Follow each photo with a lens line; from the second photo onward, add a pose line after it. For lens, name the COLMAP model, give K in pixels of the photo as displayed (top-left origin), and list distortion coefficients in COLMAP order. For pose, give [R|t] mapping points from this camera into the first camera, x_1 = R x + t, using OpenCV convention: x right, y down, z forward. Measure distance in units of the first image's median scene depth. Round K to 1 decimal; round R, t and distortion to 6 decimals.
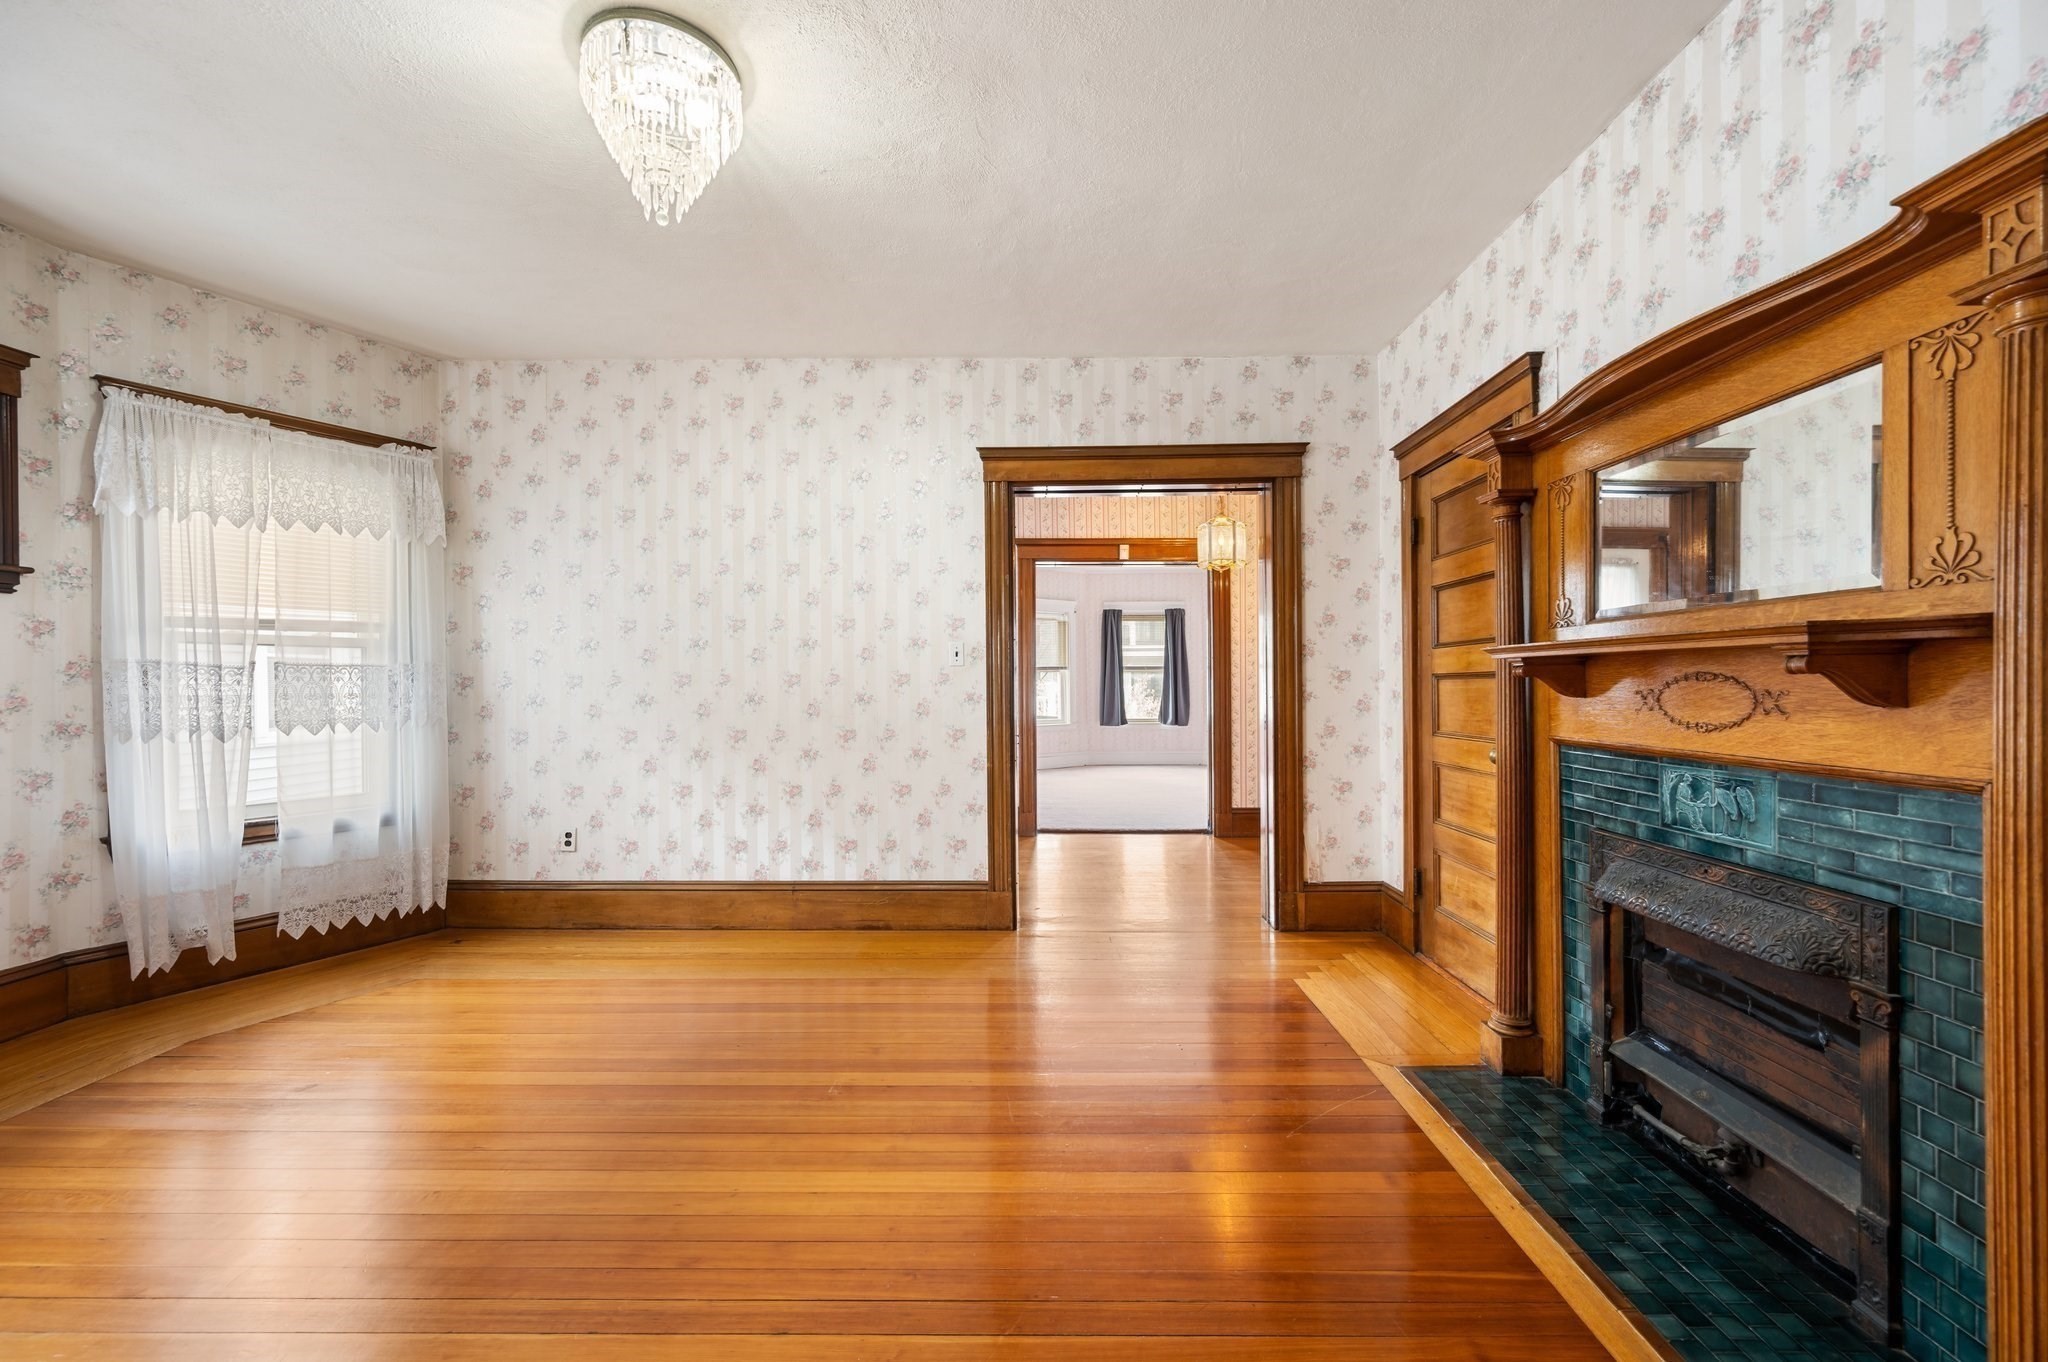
lens RADIAL K [[805.1, 0, 1035.0], [0, 805.1, 681.0], [0, 0, 1]] dist [0.001228, 0.000148]
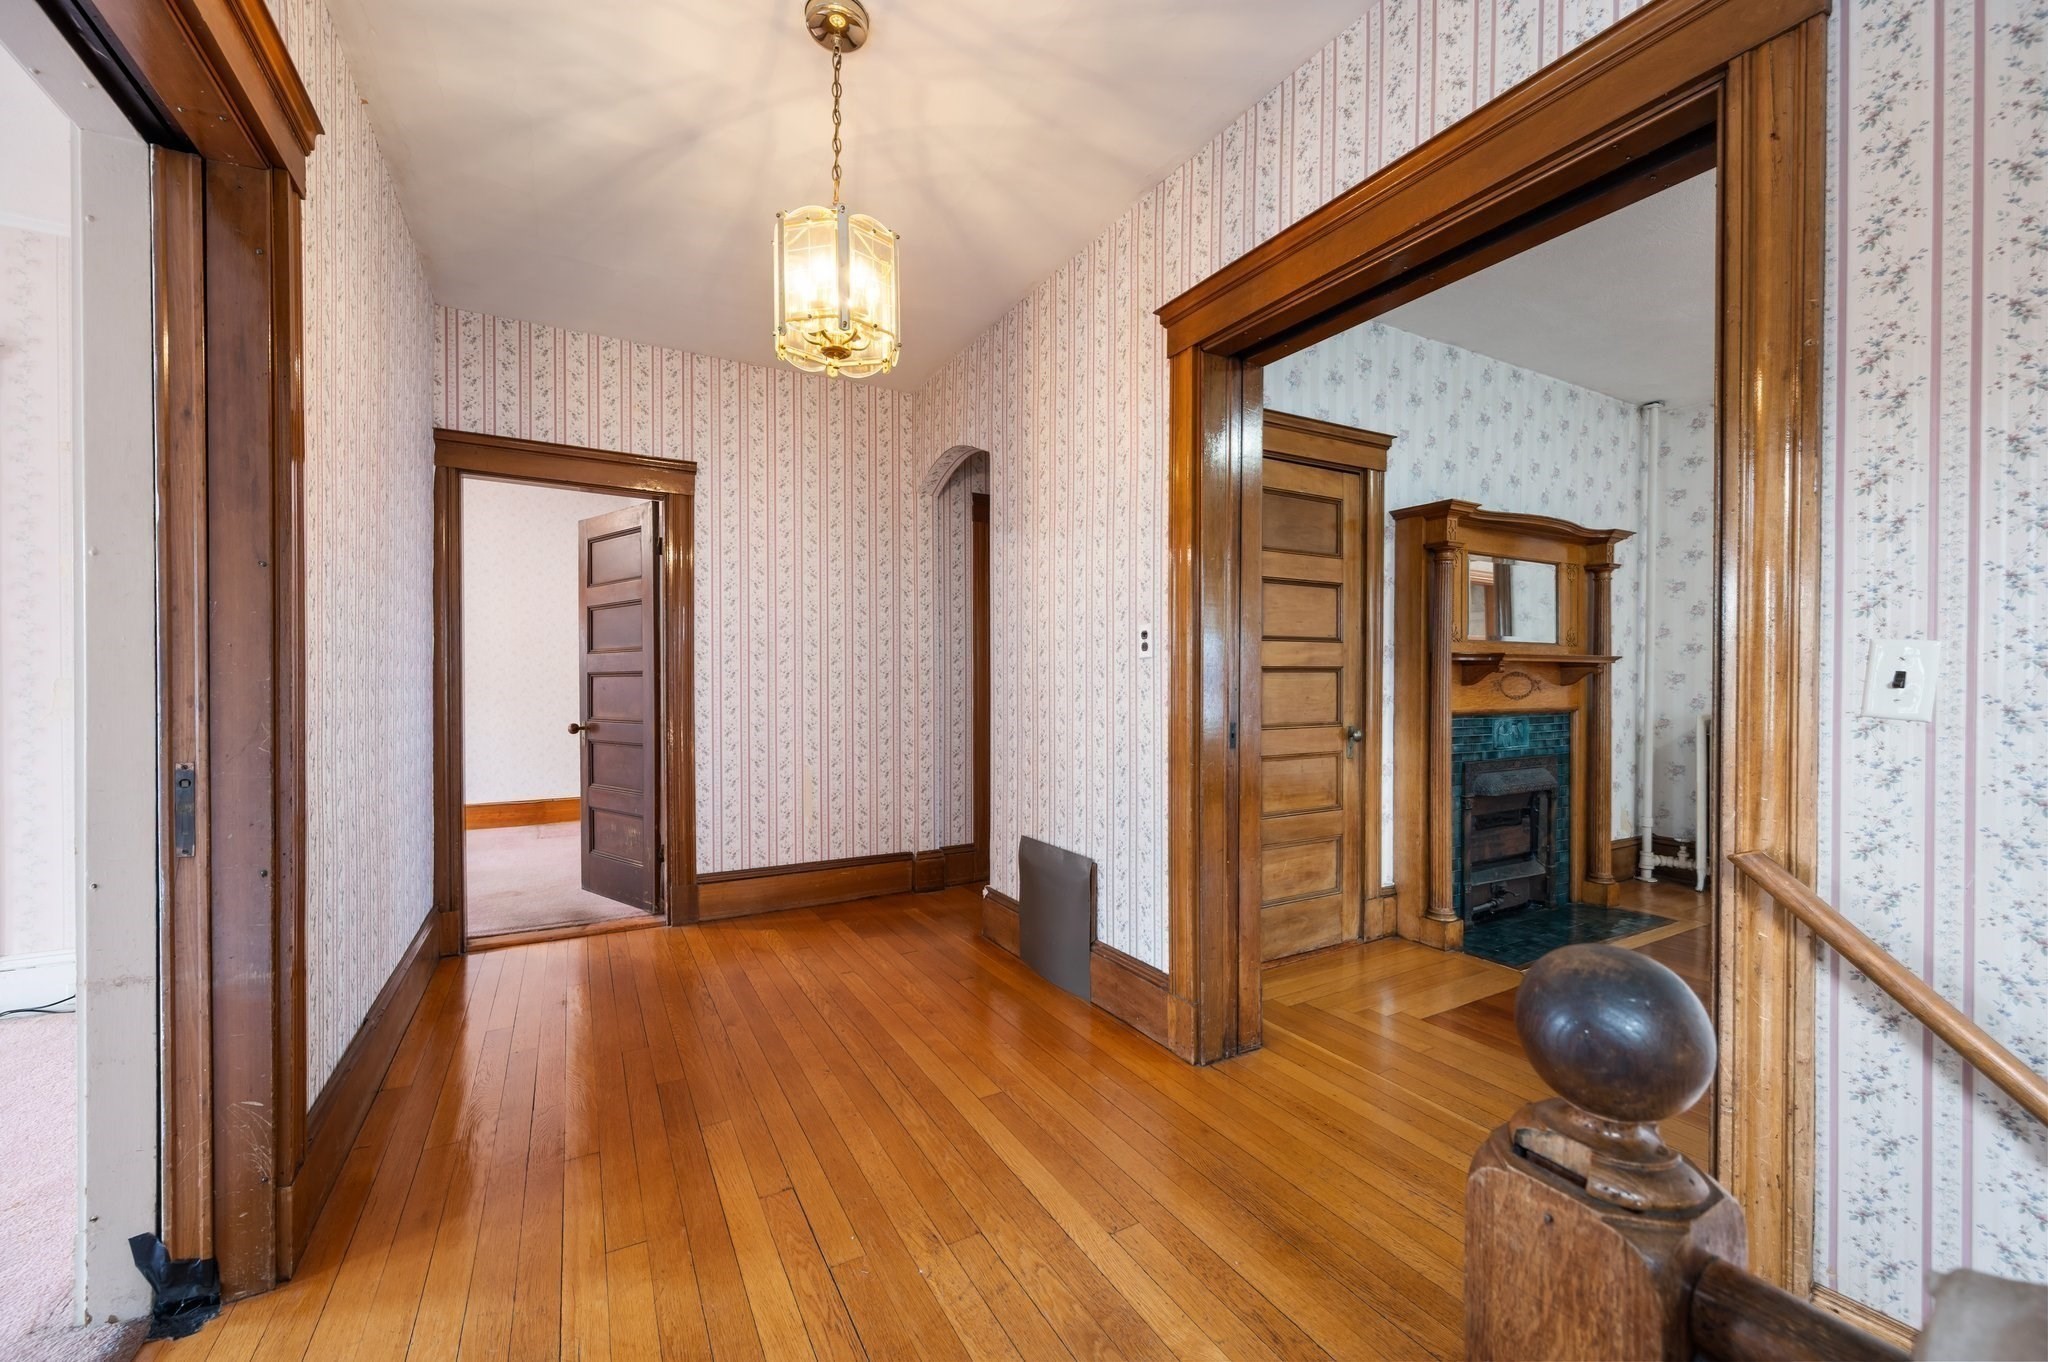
lens RADIAL K [[800.1, 0, 1027.6], [0, 800.1, 678.0], [0, 0, 1]] dist [0.001004, 0.000293]
pose [[-0.504366, 0.007678, 0.863456, -0.309451], [-0.001214, 0.999953, -0.009601, 0.023349], [-0.863489, -0.005891, -0.504334, 2.741771]]
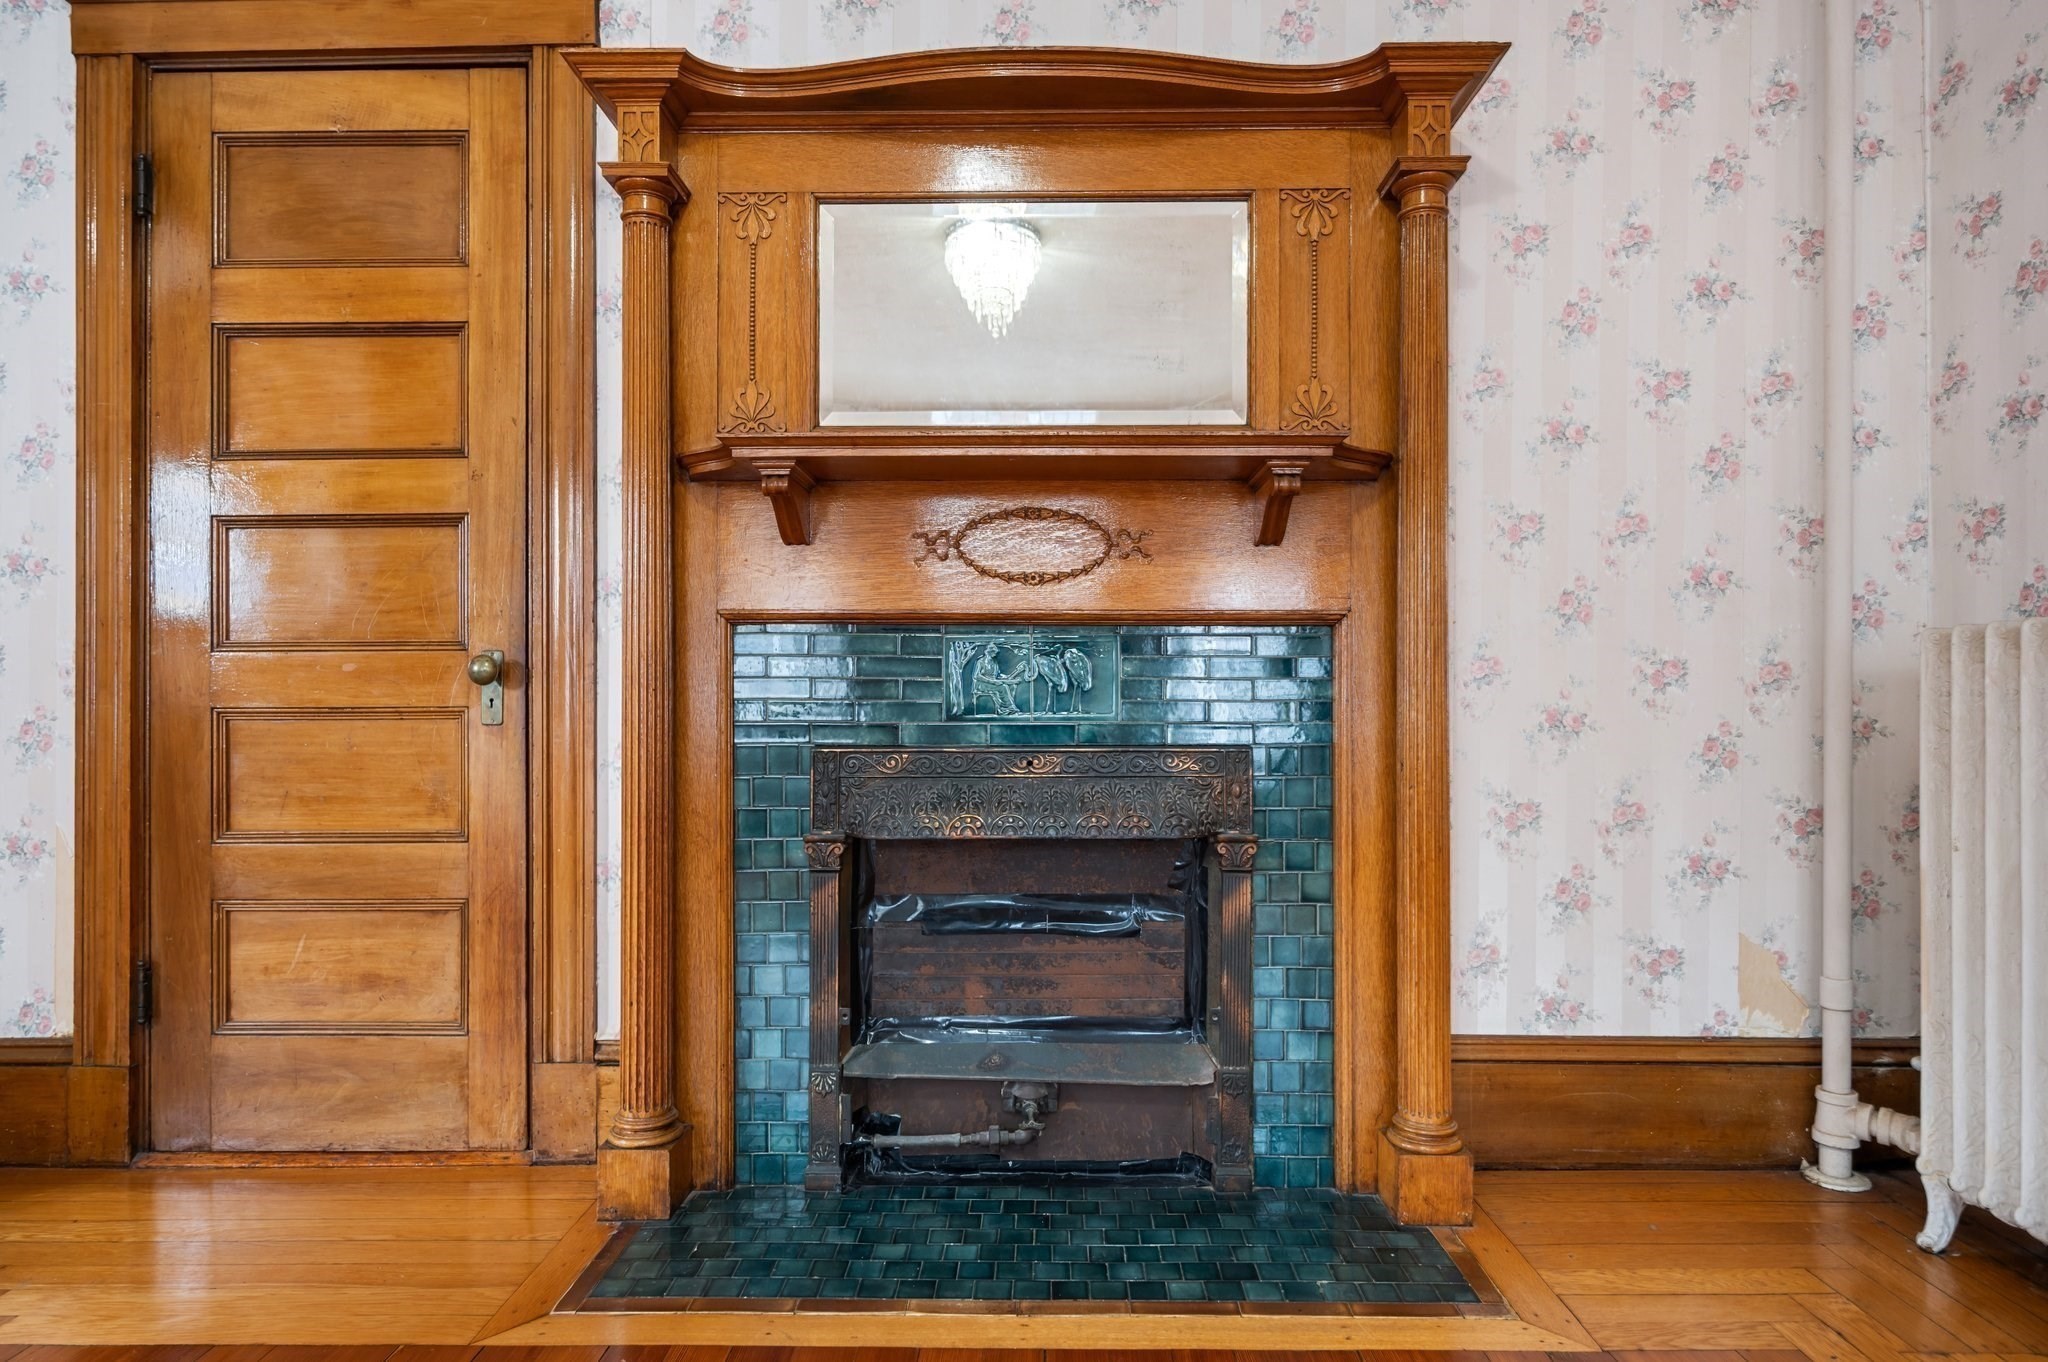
lens RADIAL K [[1207.4, 0, 1015.7], [0, 1207.4, 692.0], [0, 0, 1]] dist [-0.000521, -0.001399]
pose [[0.001196, 0.016651, 0.999861, -0.290080], [-0.002601, 0.999858, -0.016648, 0.159682], [-0.999996, -0.002581, 0.001239, 0.865341]]
